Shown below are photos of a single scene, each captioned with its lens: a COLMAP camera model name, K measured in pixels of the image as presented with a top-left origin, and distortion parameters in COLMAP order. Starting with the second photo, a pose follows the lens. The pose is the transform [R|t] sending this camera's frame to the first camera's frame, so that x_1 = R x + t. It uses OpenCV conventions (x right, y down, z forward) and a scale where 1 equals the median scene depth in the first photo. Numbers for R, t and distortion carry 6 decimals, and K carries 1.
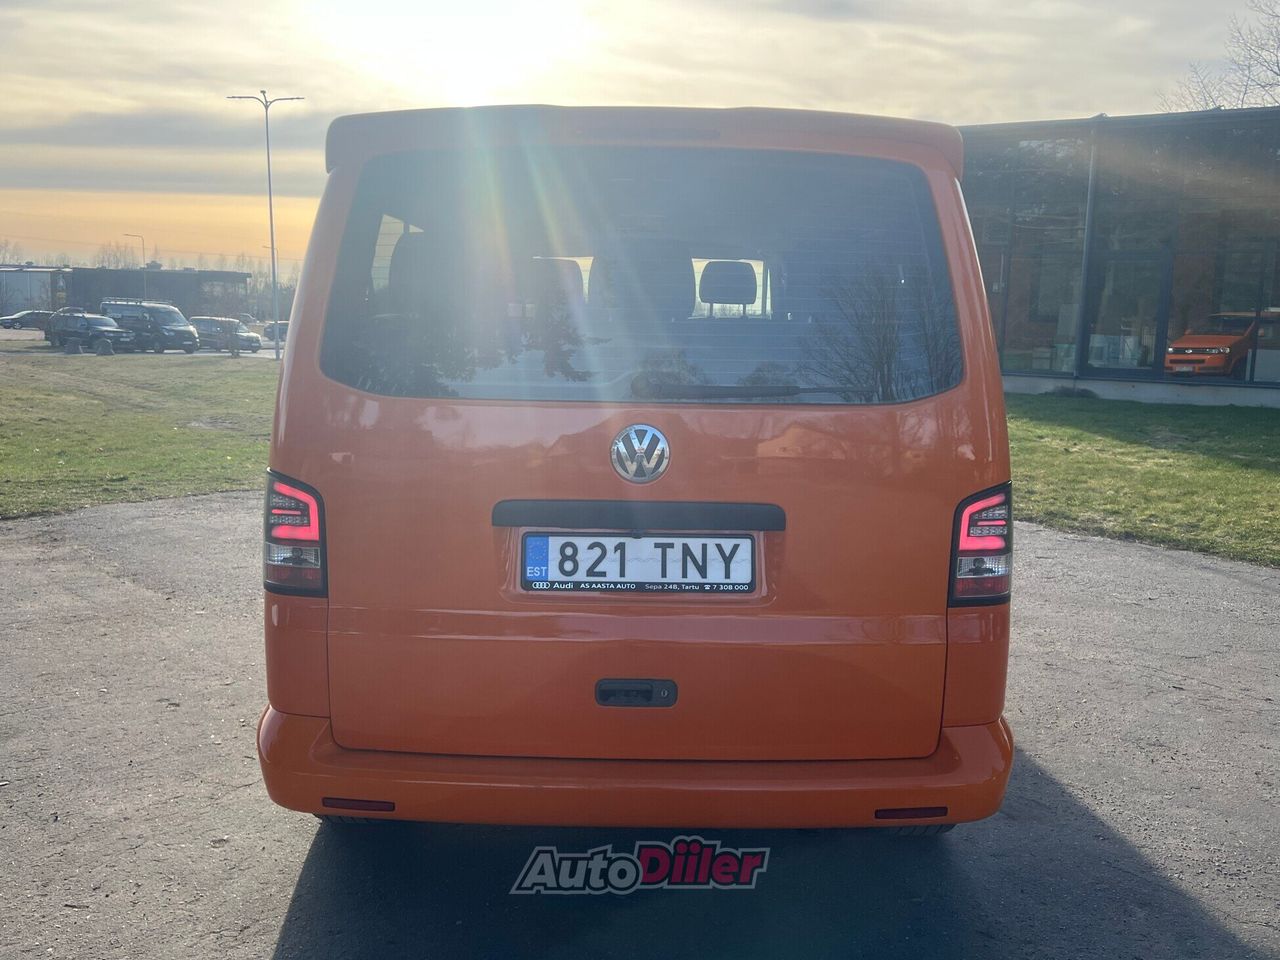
lens RADIAL K [[1159.7, 0, 640.0], [0, 1159.7, 480.0], [0, 0, 1]] dist [0.153446, -0.242744]
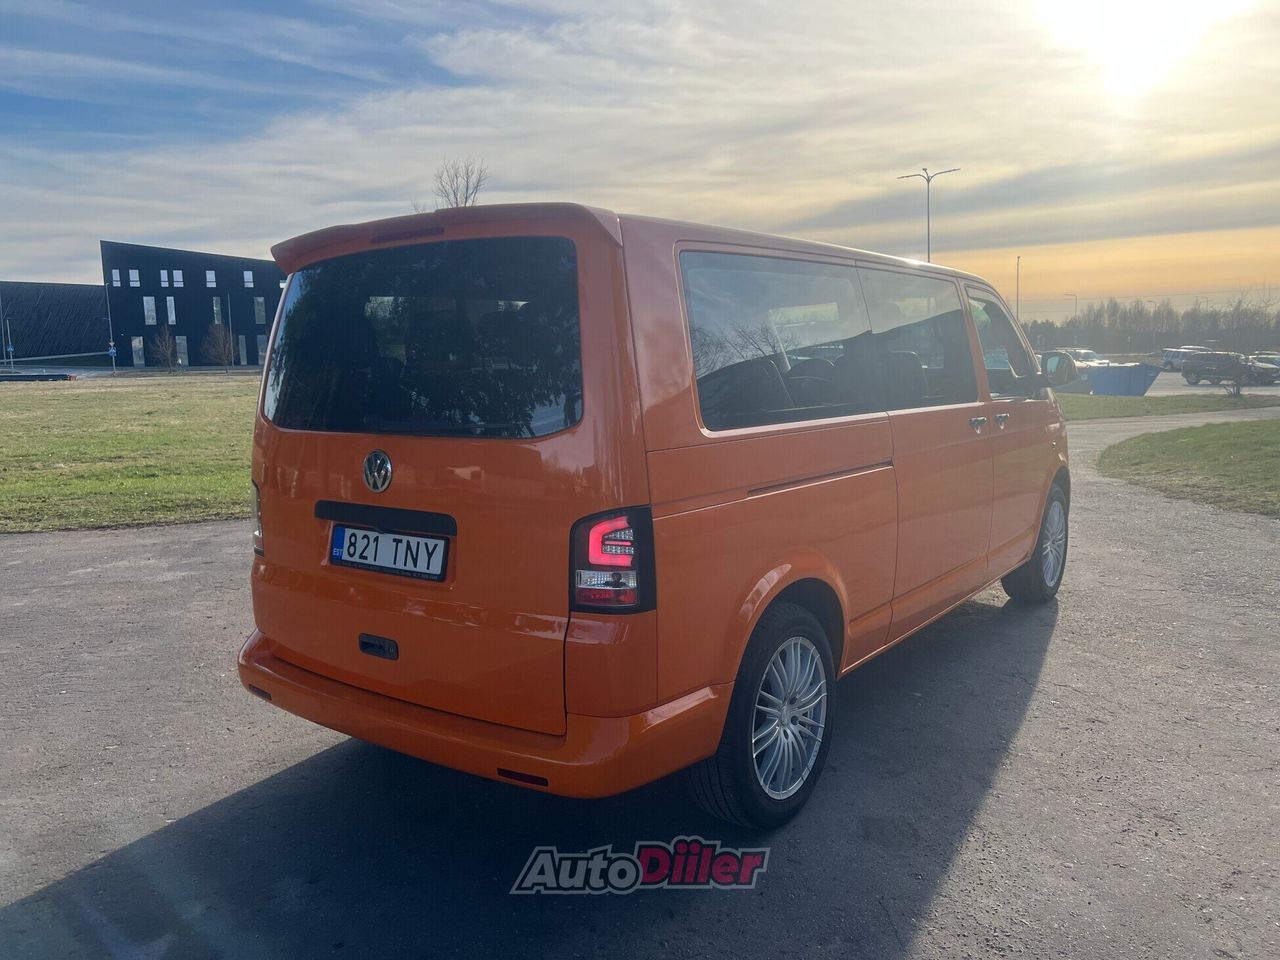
lens RADIAL K [[977.9, 0, 640.3], [0, 977.9, 459.6], [0, 0, 1]] dist [0.051739, -0.050576]
pose [[0.801617, 0.026947, -0.597230, 0.922597], [-0.042787, 0.999008, -0.012354, -0.035383], [0.596305, 0.035457, 0.801975, 0.252357]]
